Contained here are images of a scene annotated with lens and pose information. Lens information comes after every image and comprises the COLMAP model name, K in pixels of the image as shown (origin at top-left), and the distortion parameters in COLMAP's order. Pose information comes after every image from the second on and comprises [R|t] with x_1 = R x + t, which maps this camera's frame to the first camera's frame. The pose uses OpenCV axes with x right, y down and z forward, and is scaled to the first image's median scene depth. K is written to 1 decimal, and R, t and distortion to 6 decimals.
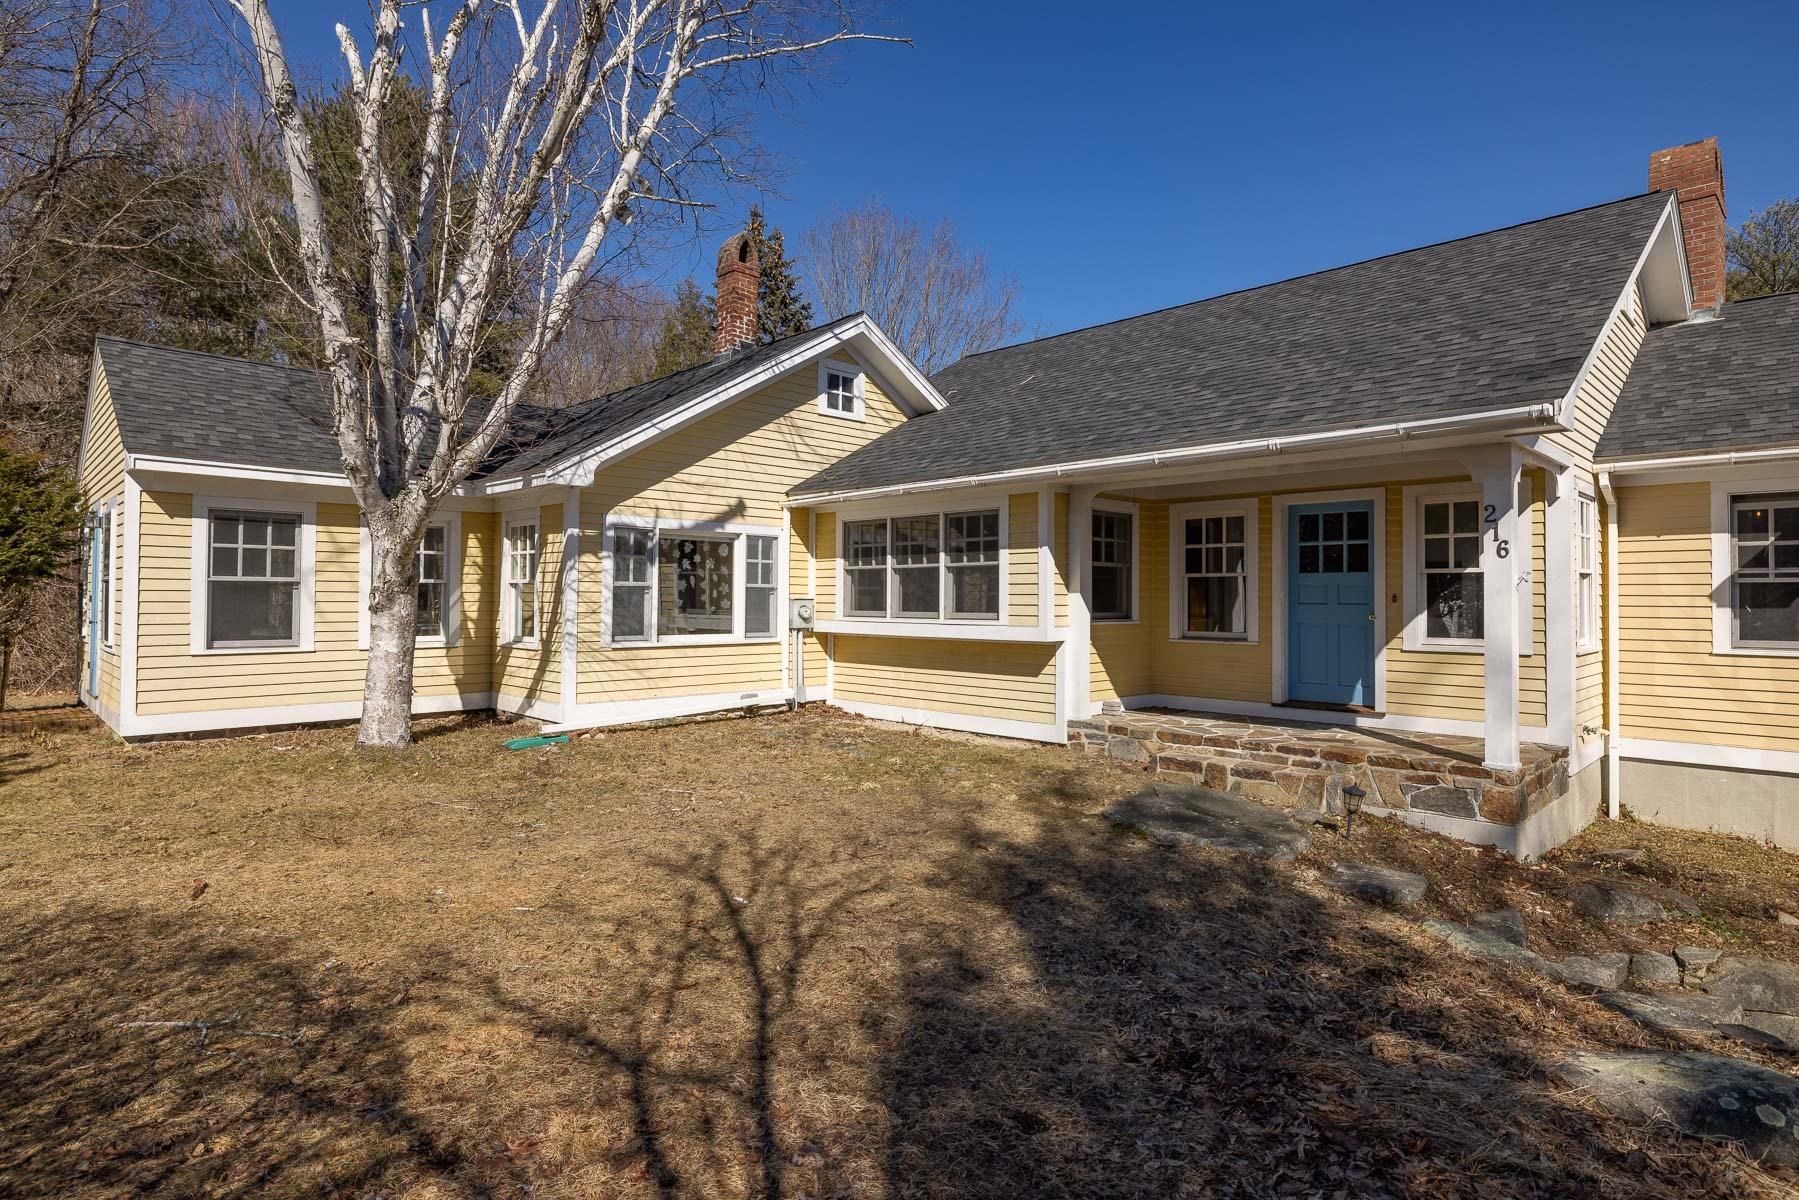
lens RADIAL K [[983.0, 0, 954.6], [0, 983.0, 576.4], [0, 0, 1]] dist [-0.000819, 0.000426]
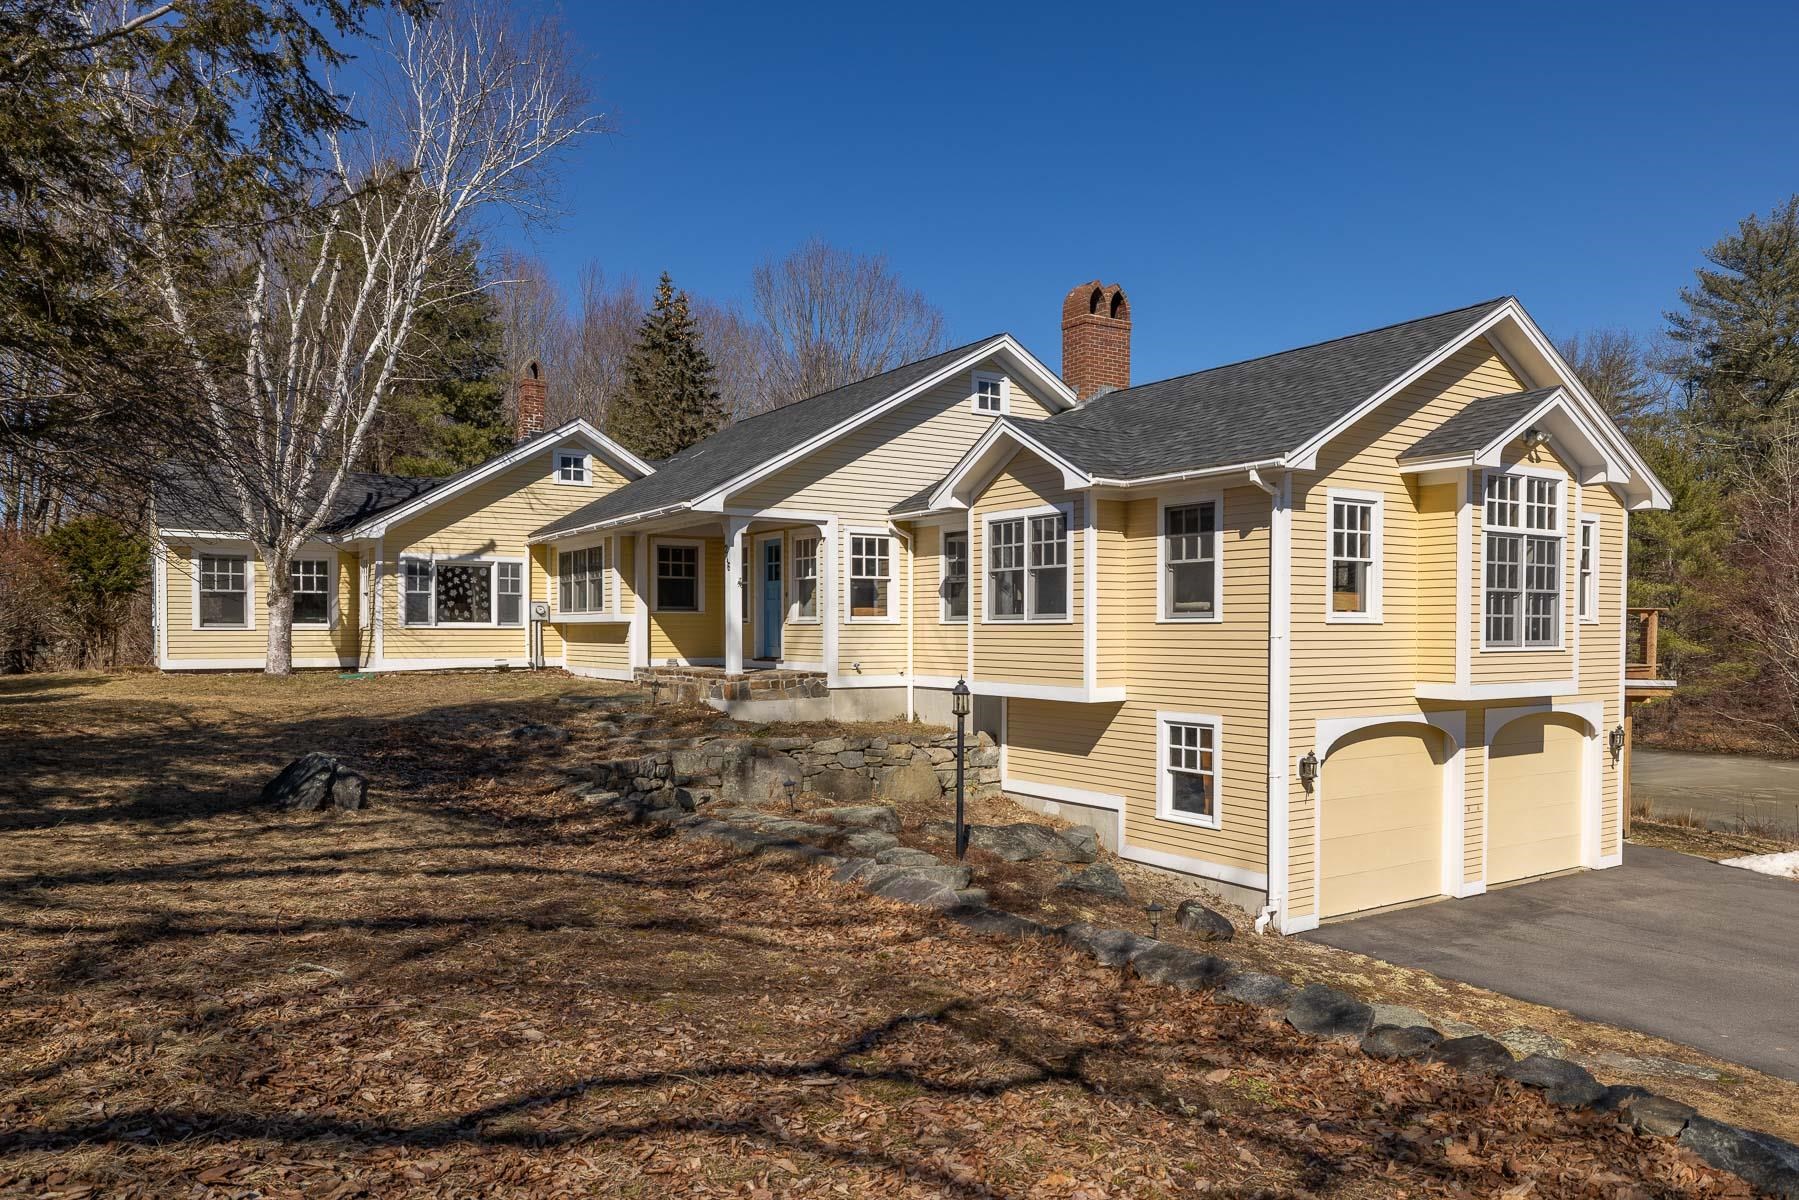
lens RADIAL K [[1203.8, 0, 920.1], [0, 1203.8, 639.1], [0, 0, 1]] dist [0.006600, -0.000546]
pose [[0.976903, -0.003319, -0.213656, 1.027505], [0.009265, 0.999597, 0.026833, 0.043223], [0.213481, -0.028193, 0.976540, -0.923128]]
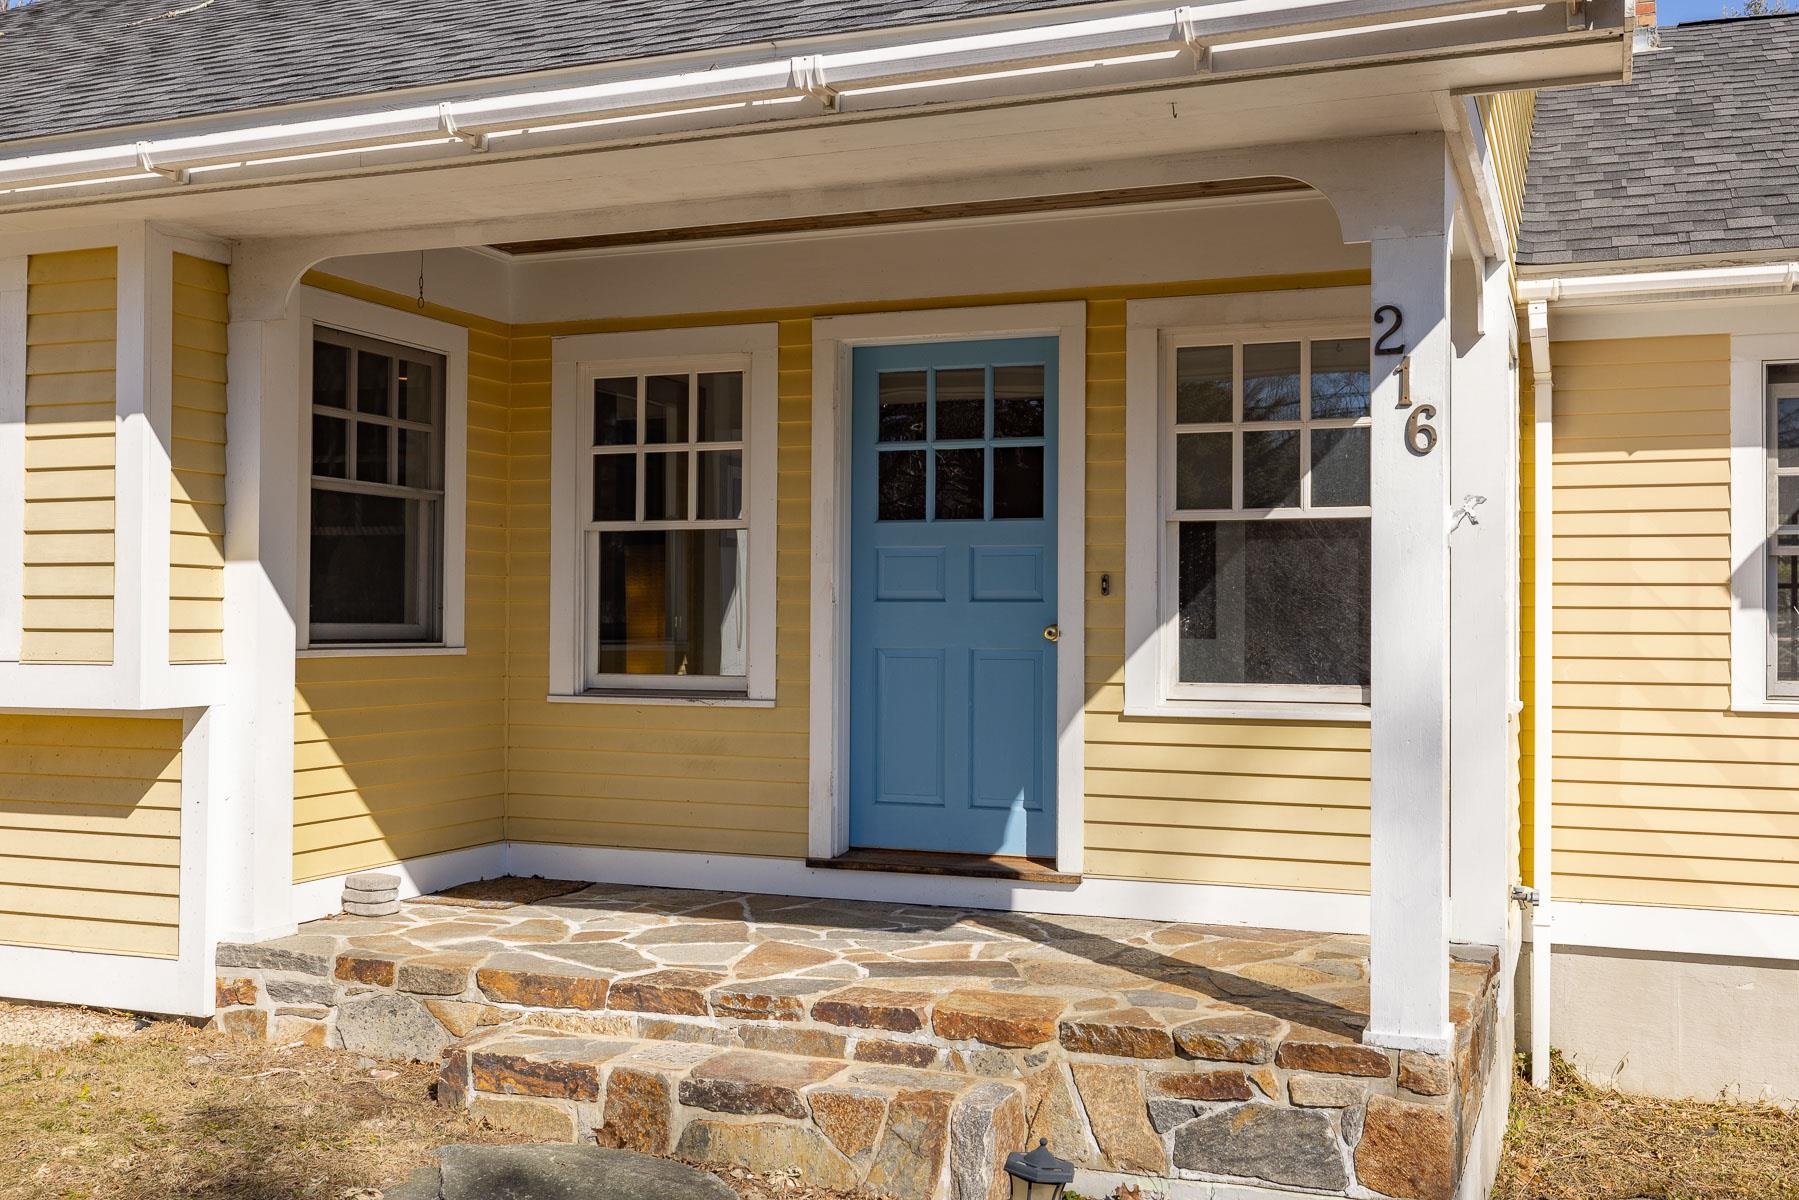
lens RADIAL K [[1874.4, 0, 901.7], [0, 1874.4, 600.4], [0, 0, 1]] dist [0.012007, 0.000000]
pose [[0.938640, 0.003195, 0.344883, 0.109041], [-0.007638, 0.999904, 0.011526, 0.020190], [-0.344813, -0.013453, 0.938575, 0.315439]]
